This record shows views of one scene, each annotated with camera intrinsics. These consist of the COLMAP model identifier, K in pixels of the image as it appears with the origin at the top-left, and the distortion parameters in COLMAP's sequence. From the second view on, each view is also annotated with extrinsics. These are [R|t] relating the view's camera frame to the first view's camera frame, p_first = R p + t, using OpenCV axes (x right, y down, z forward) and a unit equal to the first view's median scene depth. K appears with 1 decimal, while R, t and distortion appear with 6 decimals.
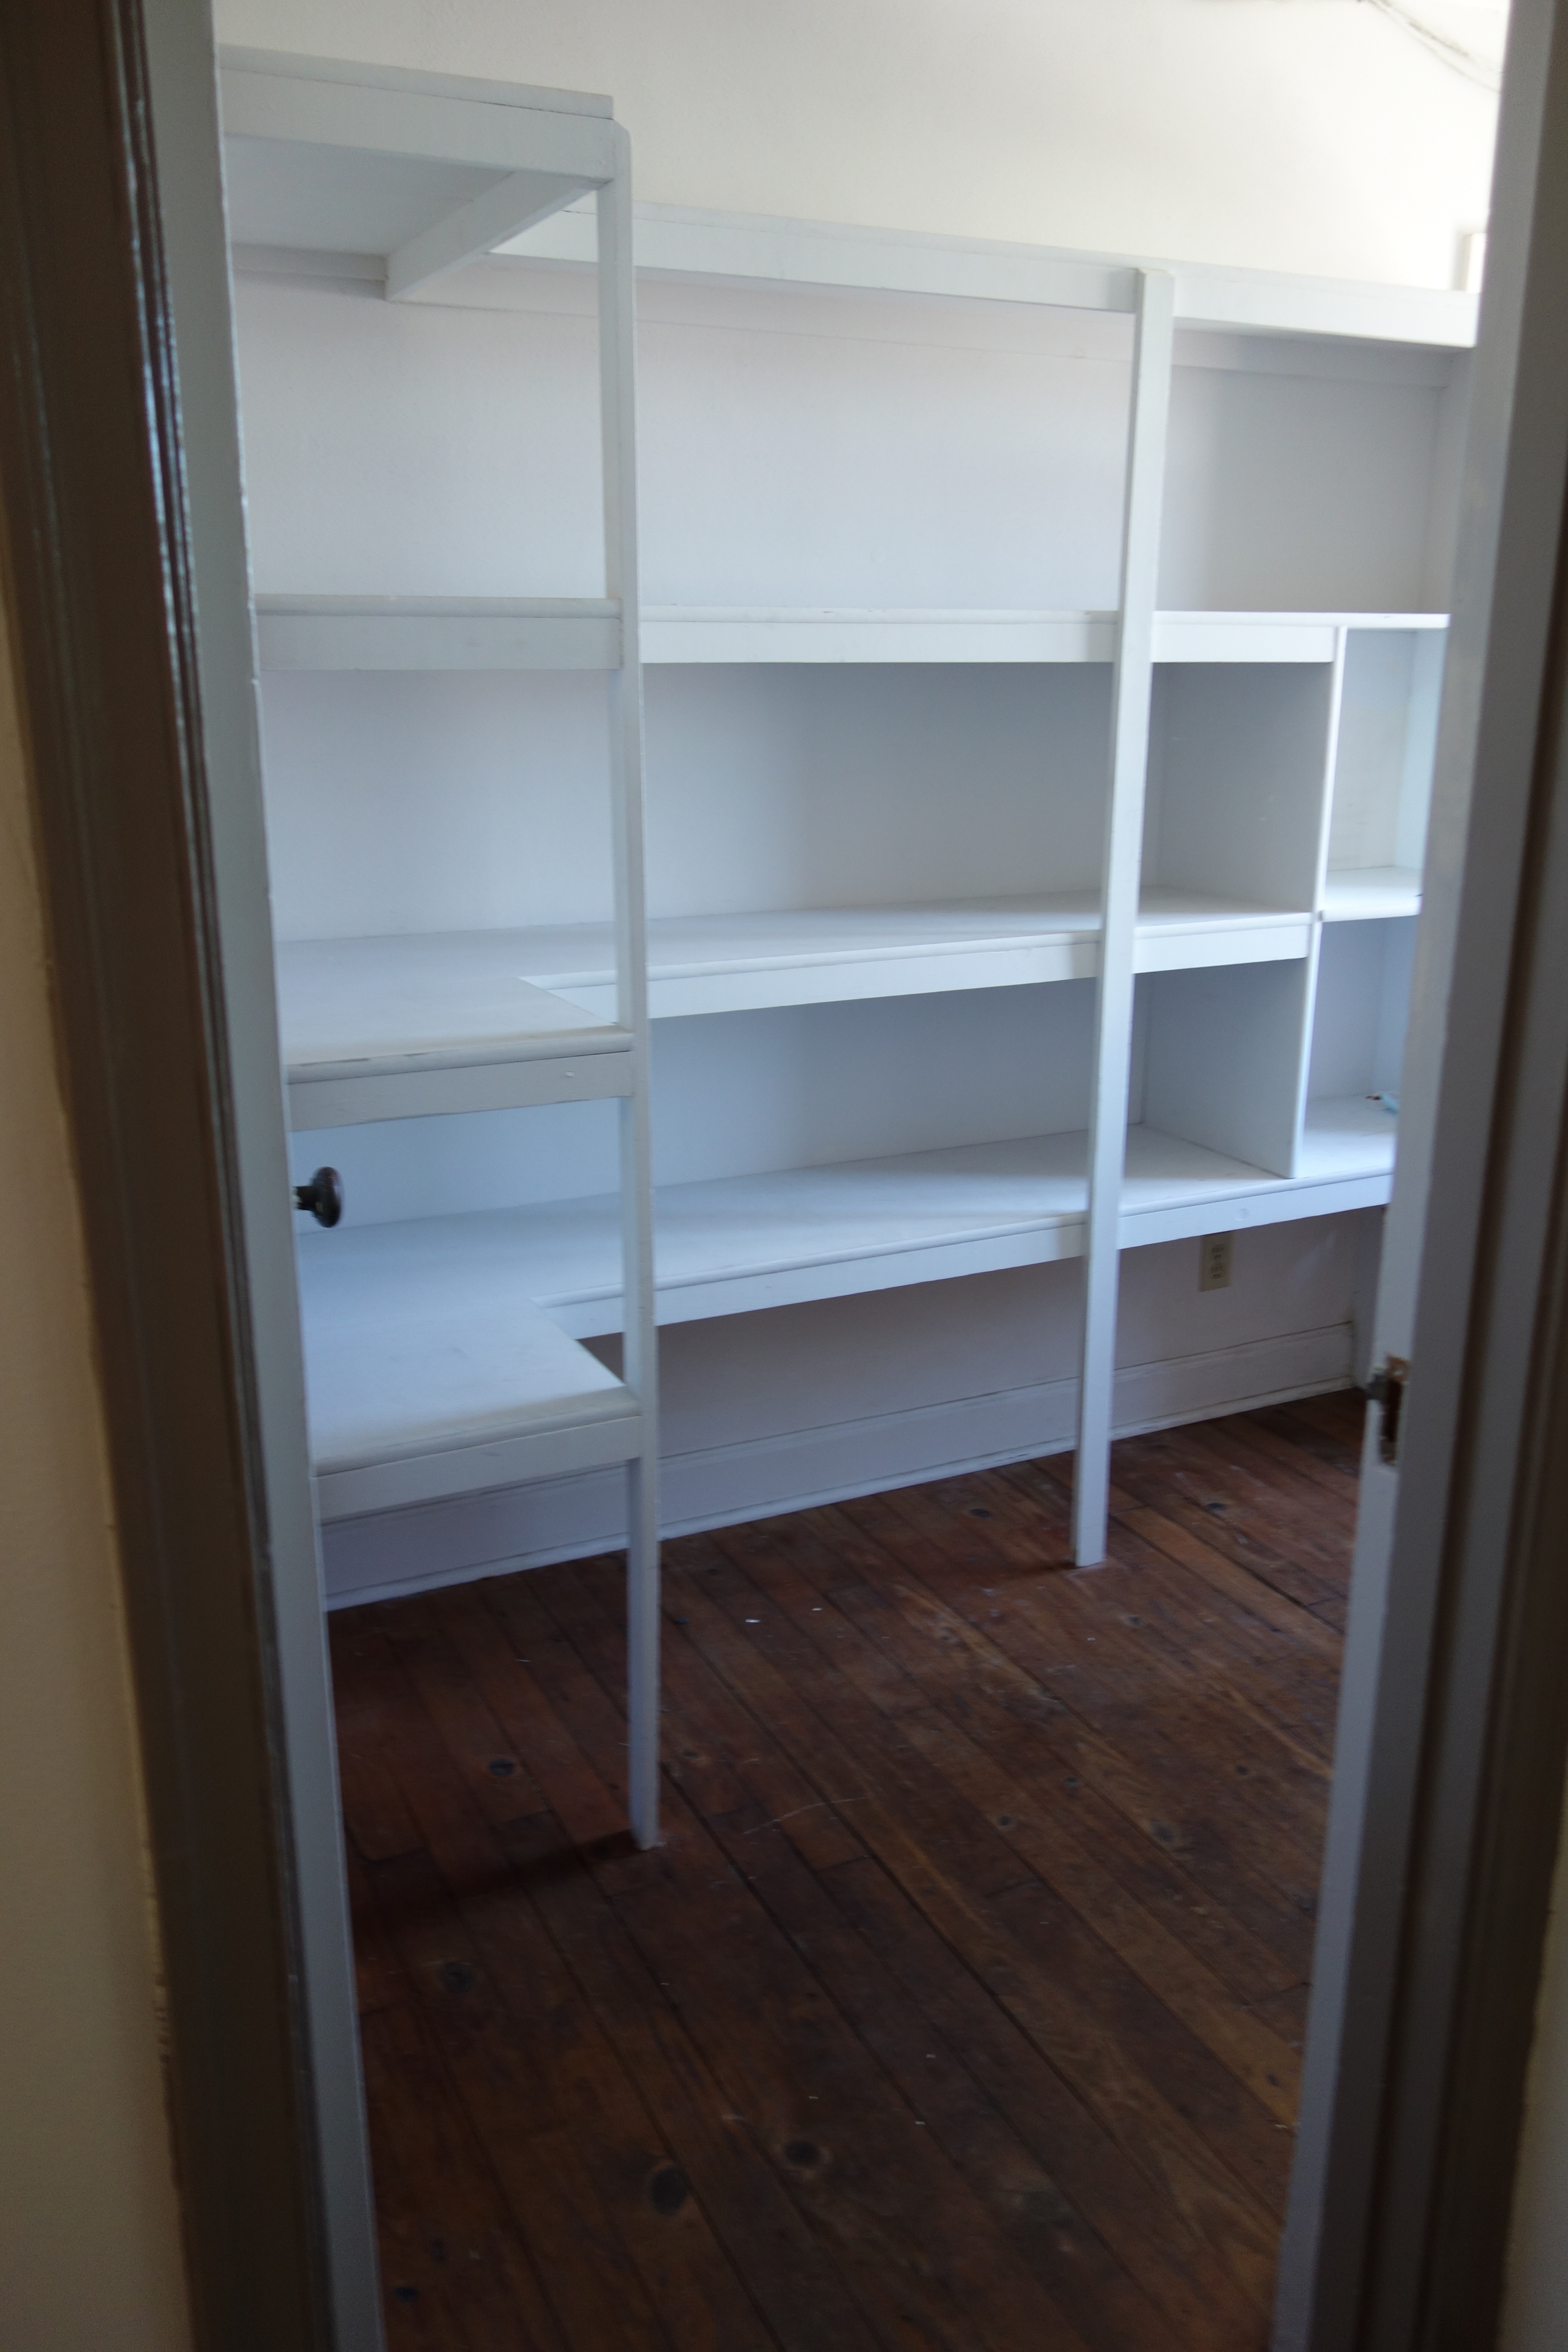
lens RADIAL K [[1849.6, 0, 790.9], [0, 1849.6, 1181.9], [0, 0, 1]] dist [0.010104, -0.017160]
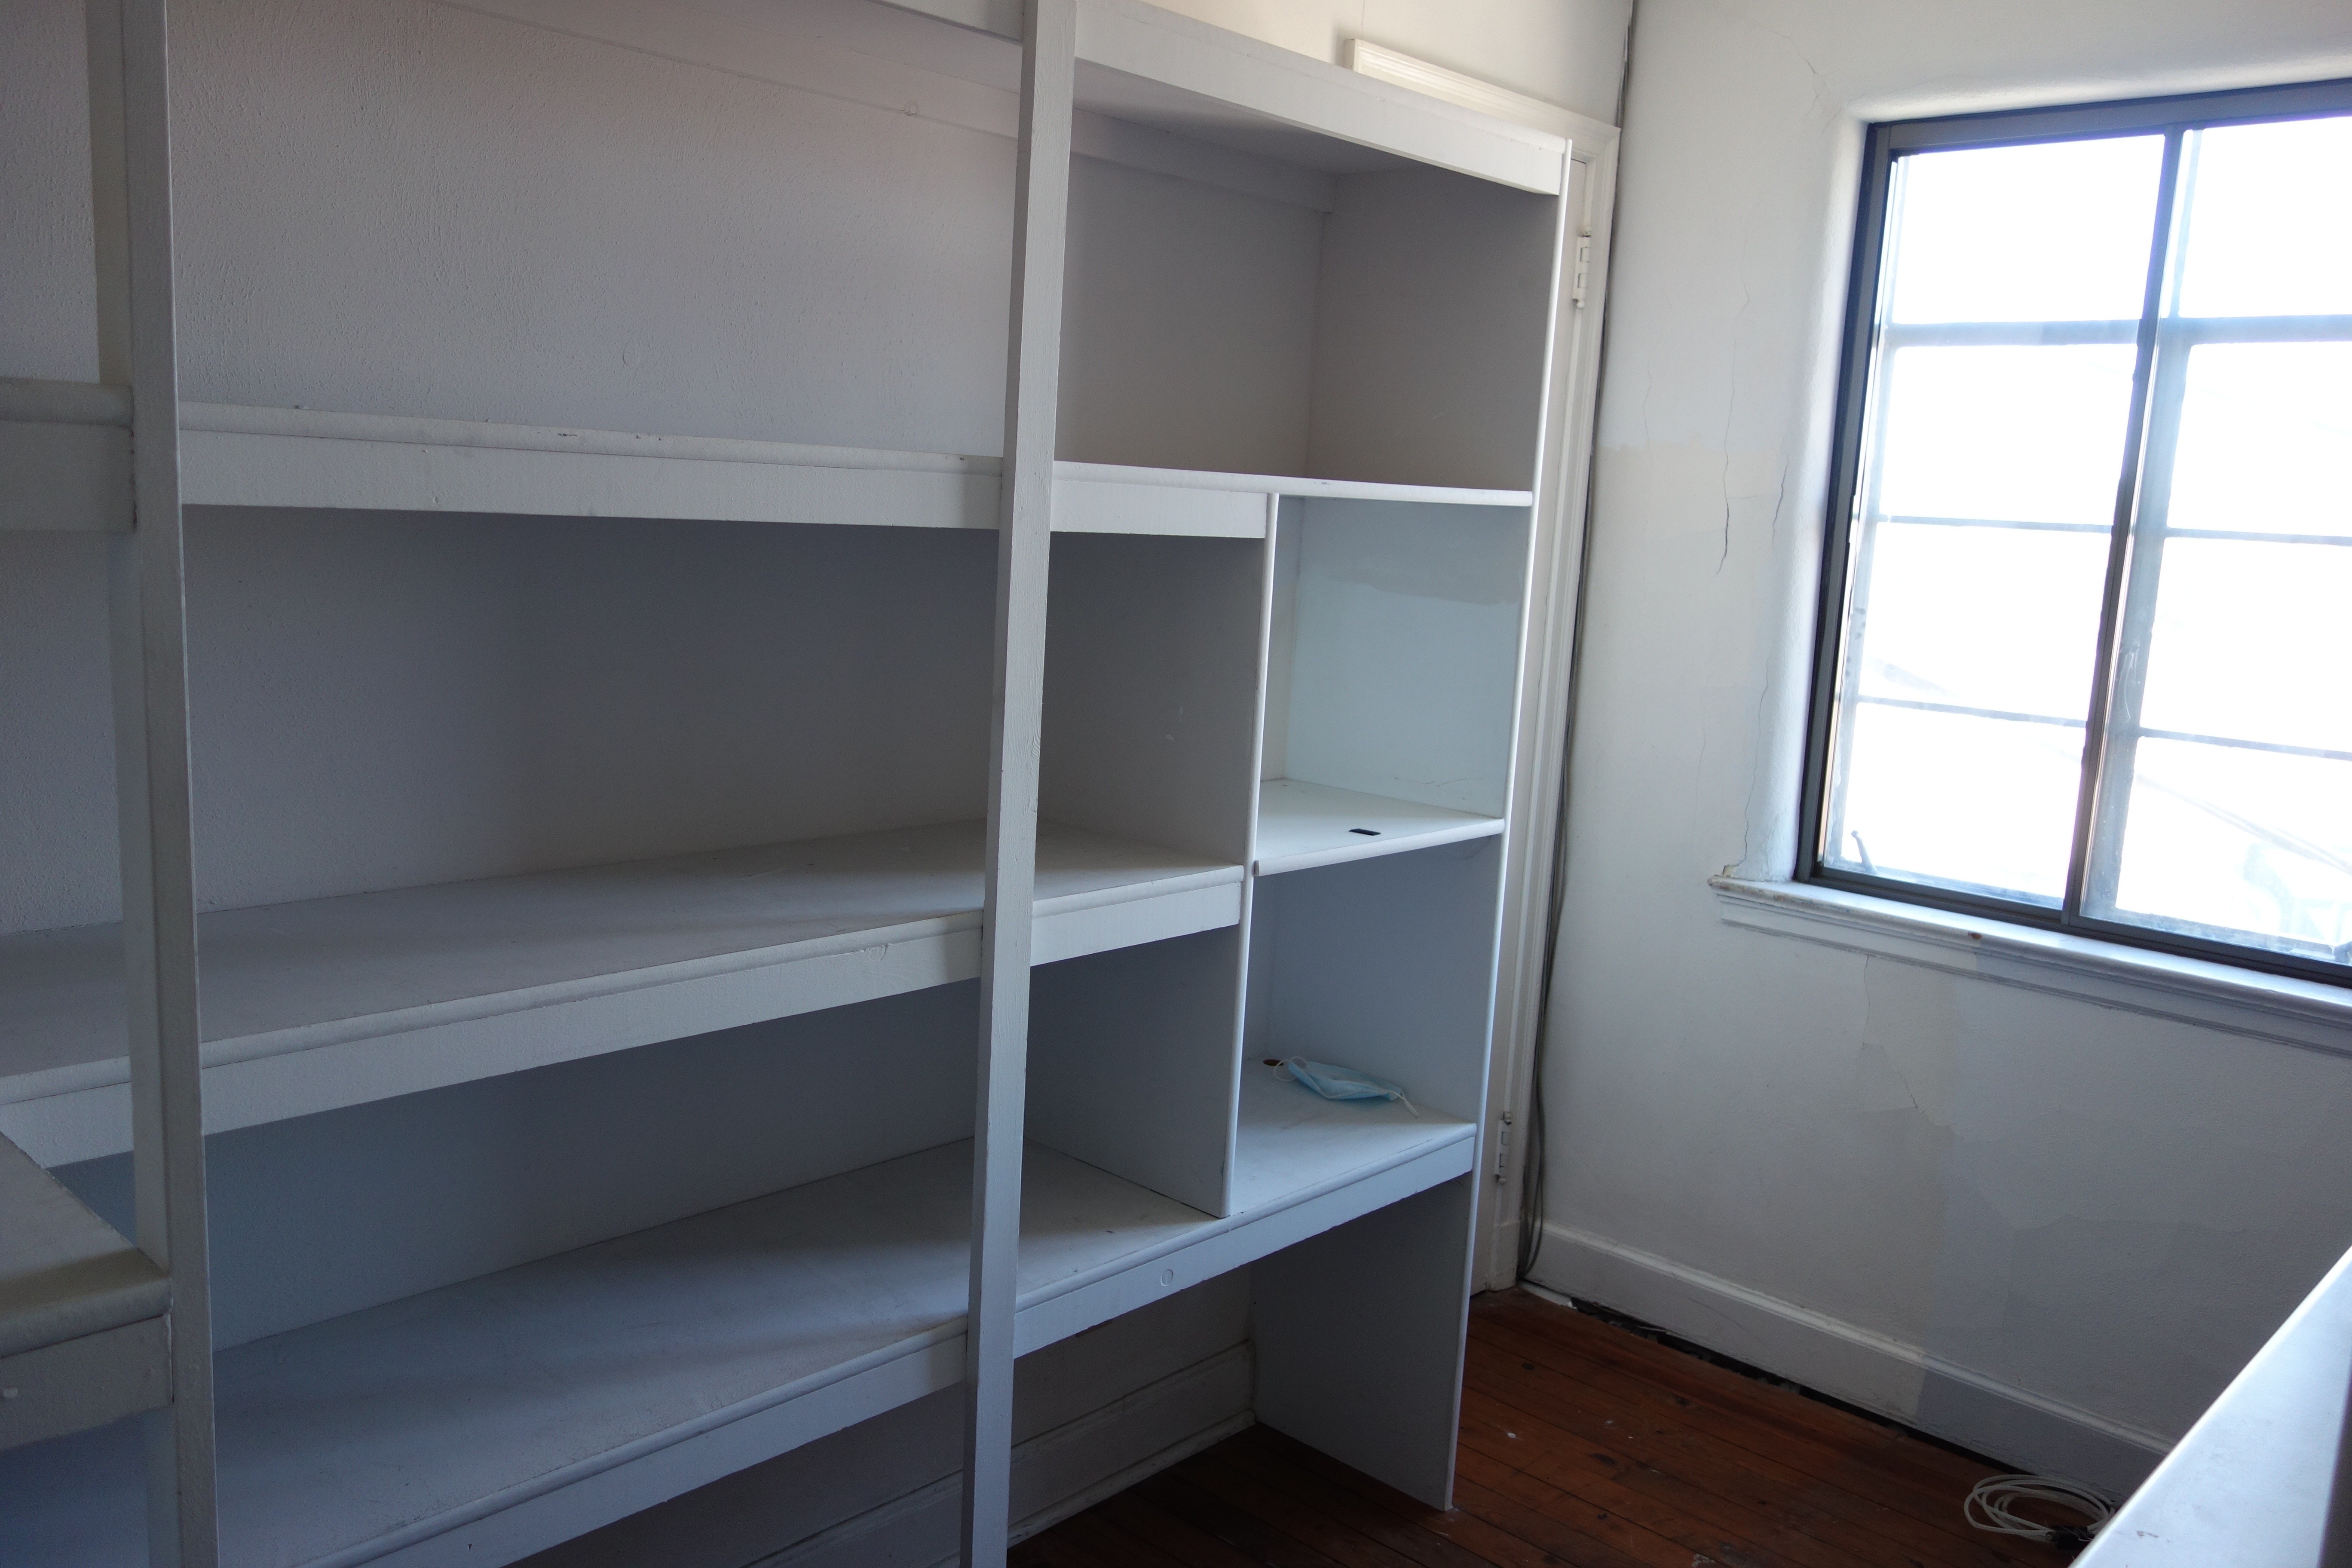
lens RADIAL K [[1849.6, 0, 1173.1], [0, 1849.6, 791.2], [0, 0, 1]] dist [0.010104, -0.017160]
pose [[0.935410, -0.010520, 0.353410, -0.008787], [0.050856, 0.993166, -0.105044, -0.104416], [-0.349889, 0.116232, 0.929552, 0.335662]]
